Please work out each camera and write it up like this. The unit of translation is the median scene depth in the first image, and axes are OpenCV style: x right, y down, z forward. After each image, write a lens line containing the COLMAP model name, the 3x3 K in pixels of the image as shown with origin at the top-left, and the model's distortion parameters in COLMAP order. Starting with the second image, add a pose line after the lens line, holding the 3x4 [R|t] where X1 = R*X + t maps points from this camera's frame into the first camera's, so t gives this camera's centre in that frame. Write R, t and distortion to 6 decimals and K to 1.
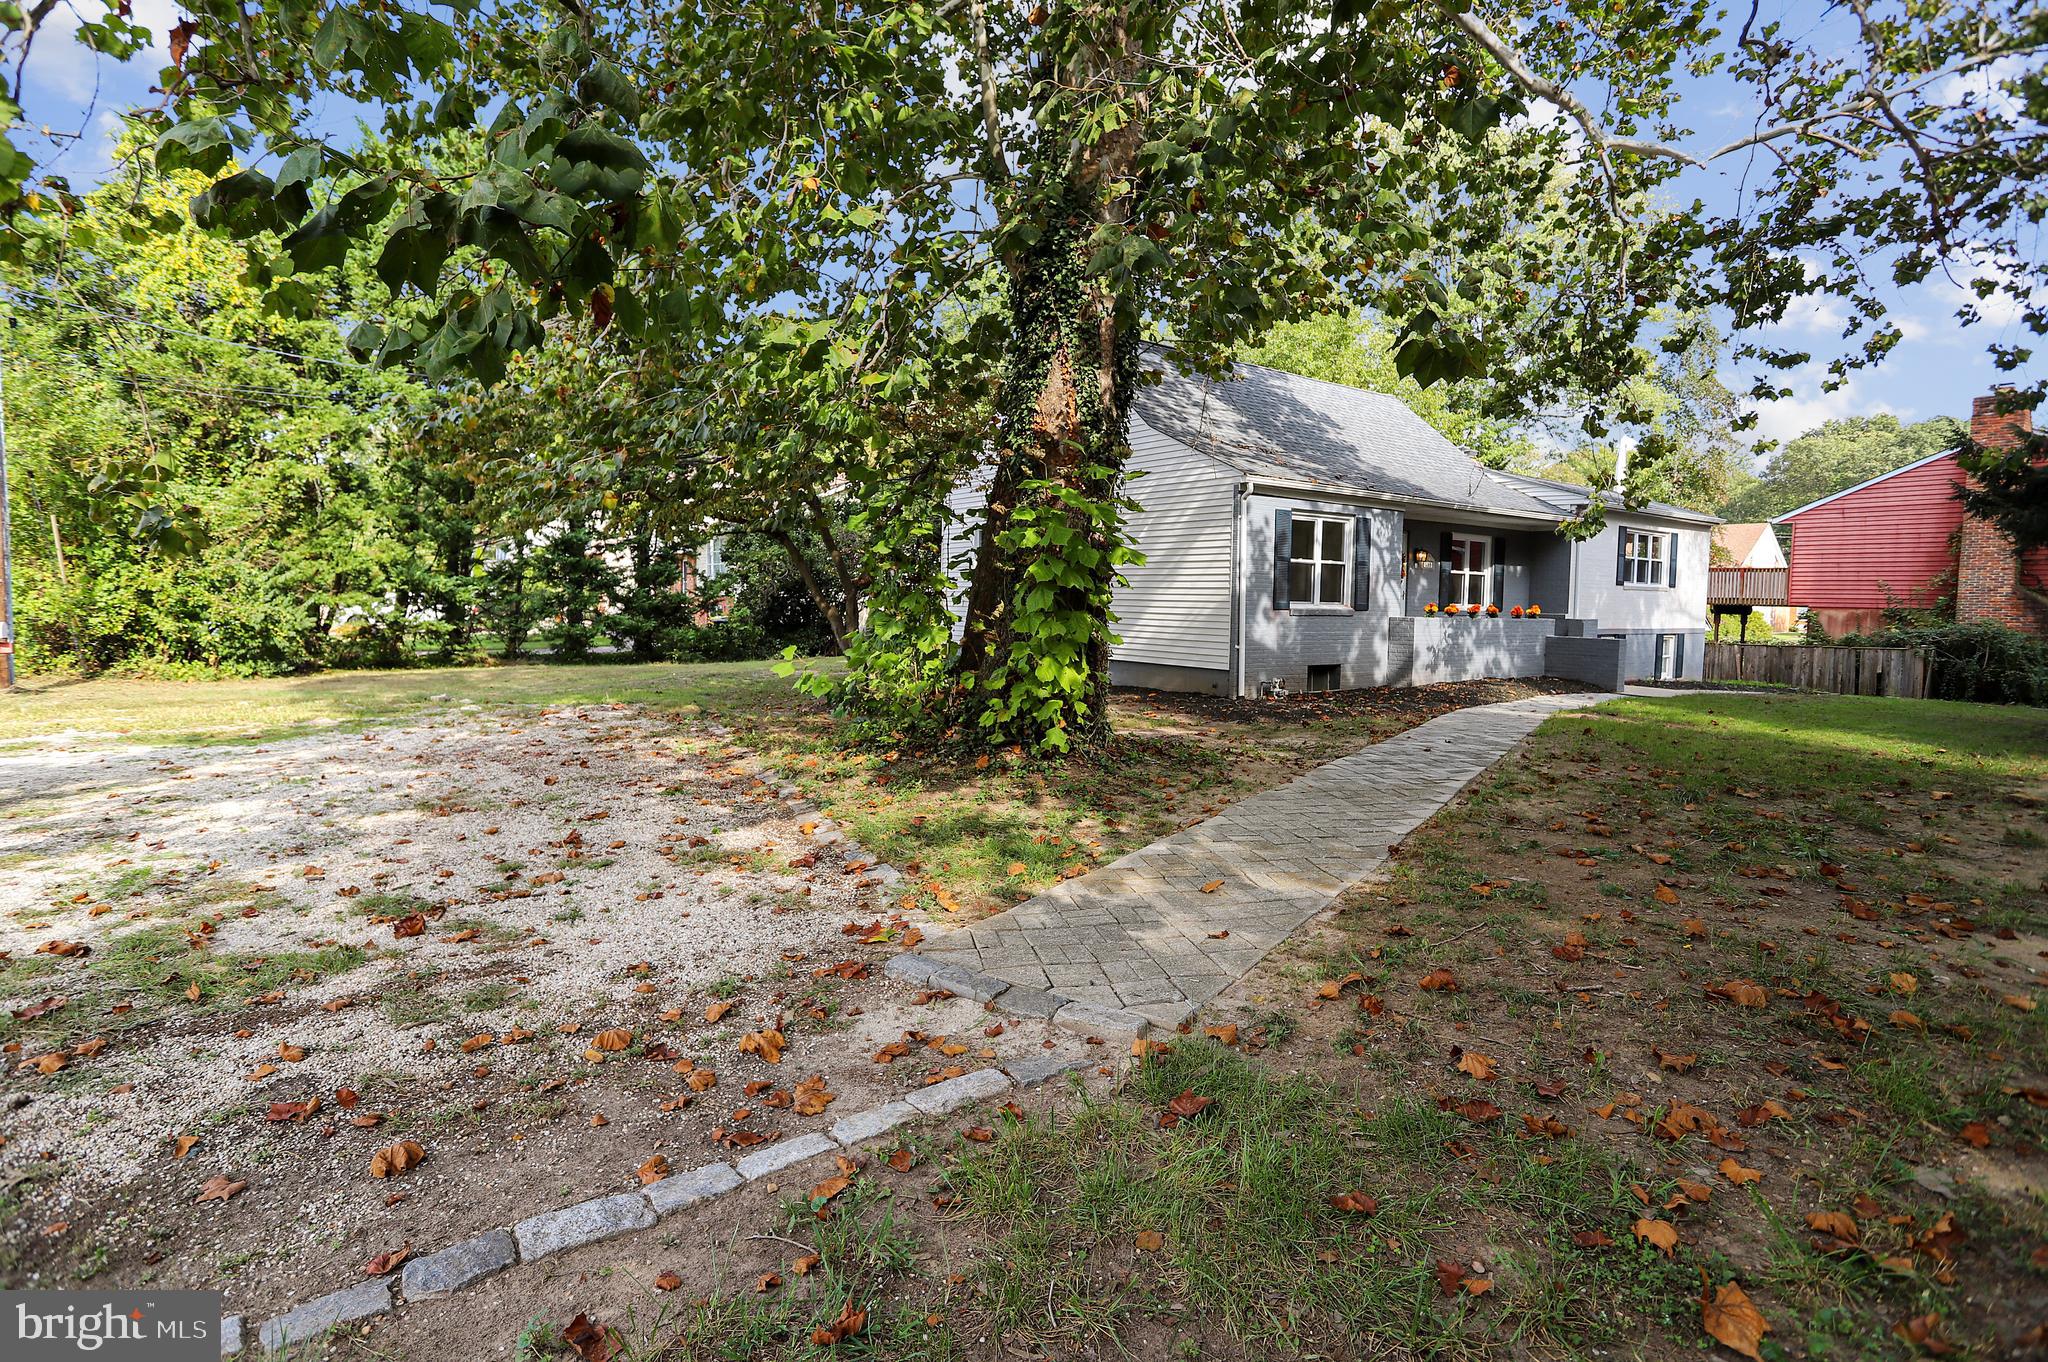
lens RADIAL K [[987.9, 0, 1024.0], [0, 987.9, 681.0], [0, 0, 1]] dist [-0.071112, 0.034412]
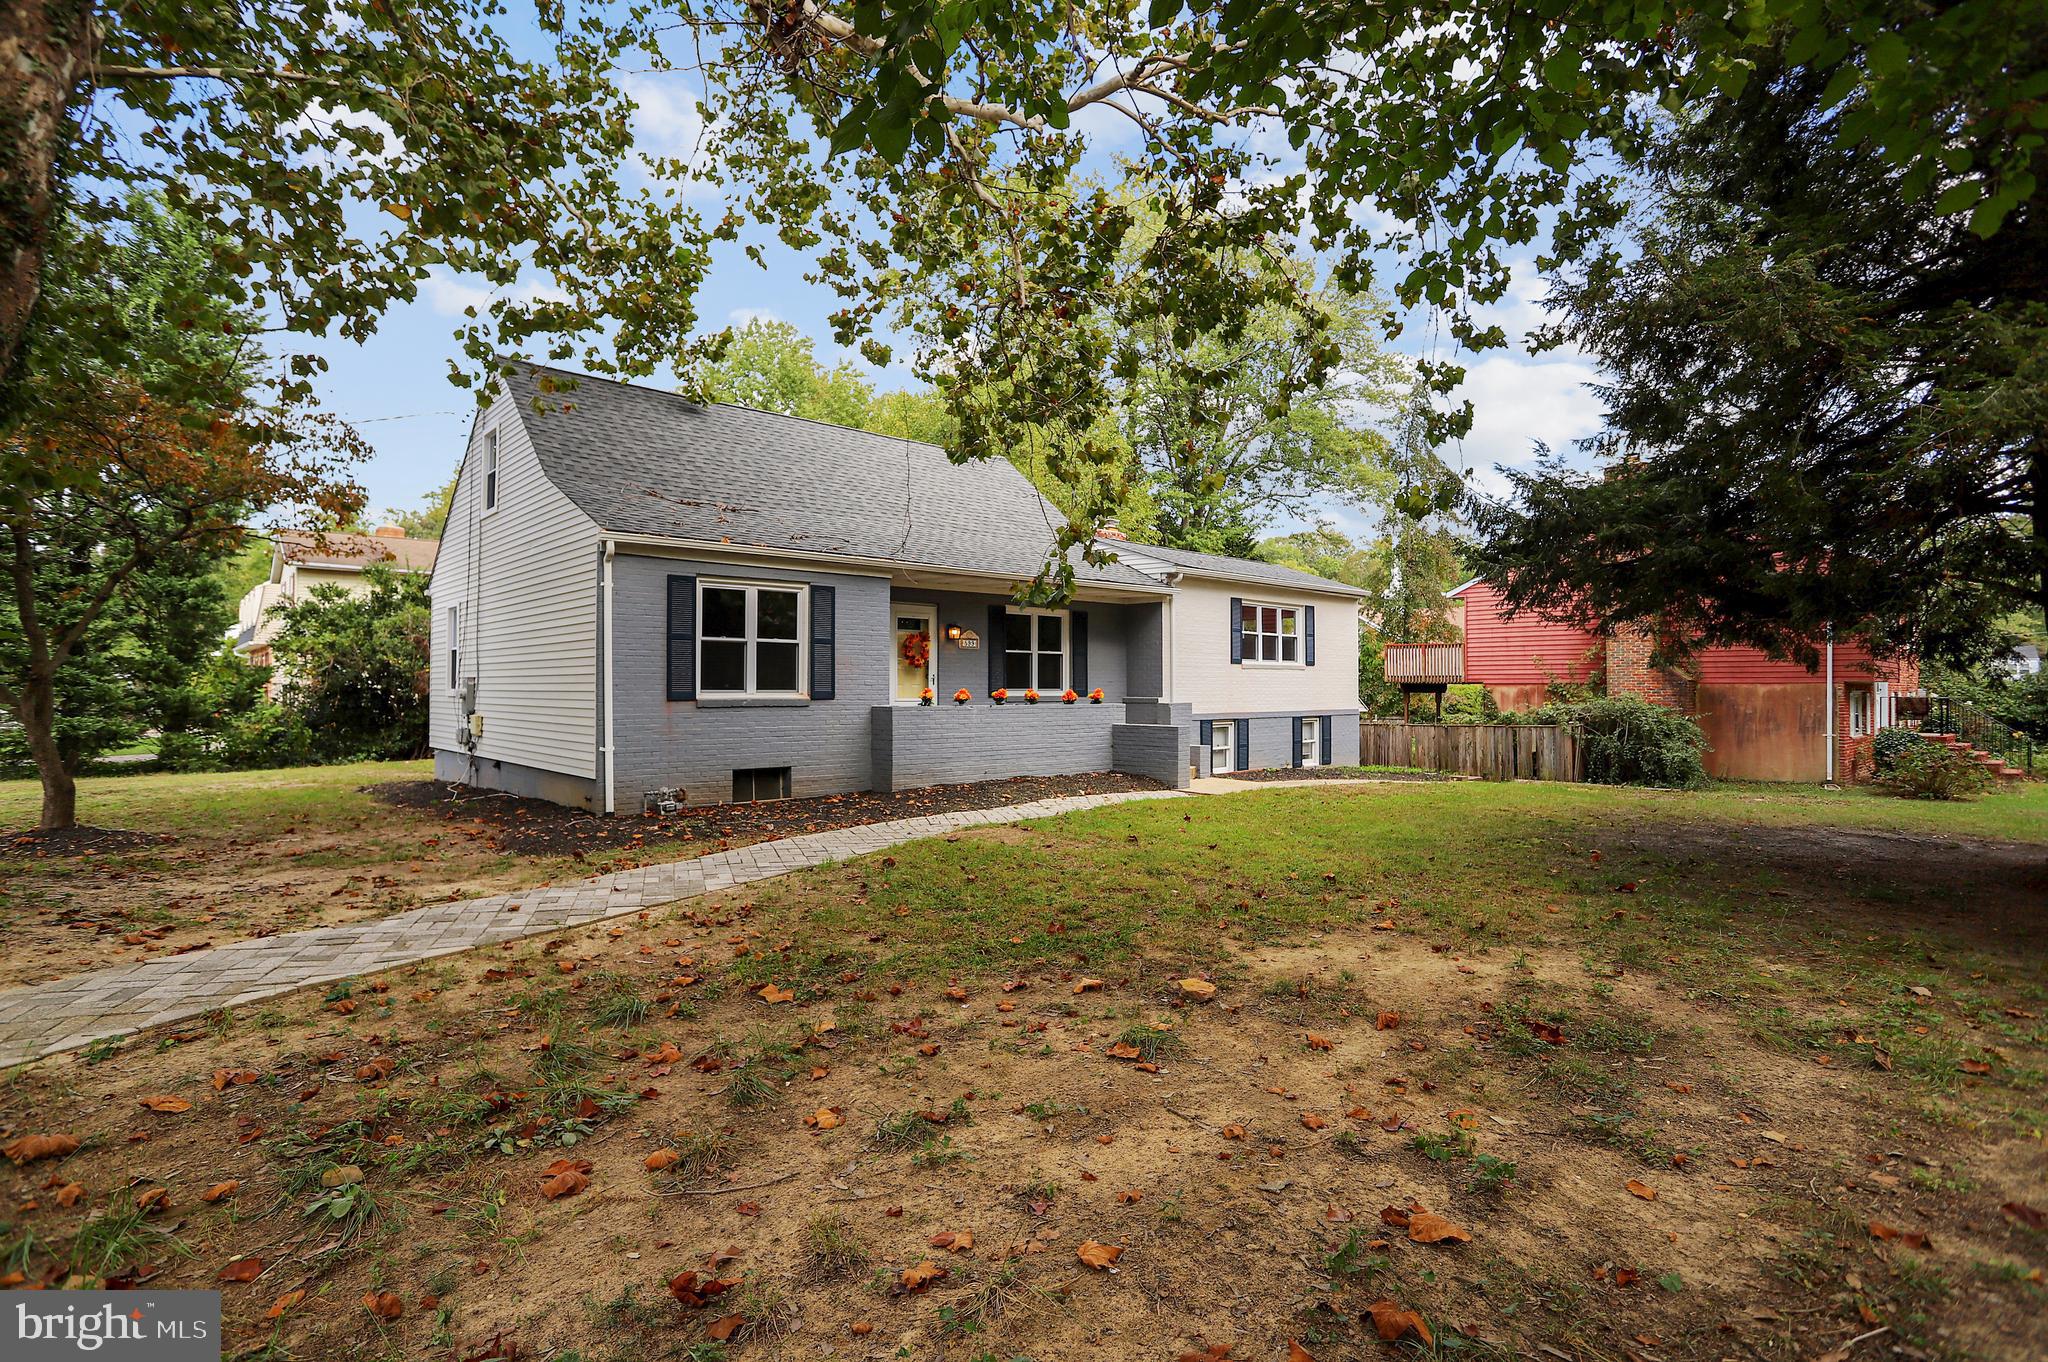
lens RADIAL K [[987.9, 0, 1024.0], [0, 987.9, 681.0], [0, 0, 1]] dist [-0.071112, 0.034412]
pose [[0.991123, -0.014144, 0.132194, 0.293895], [0.025972, 0.995766, -0.088183, -0.008192], [-0.130387, 0.090834, 0.987294, 0.128768]]
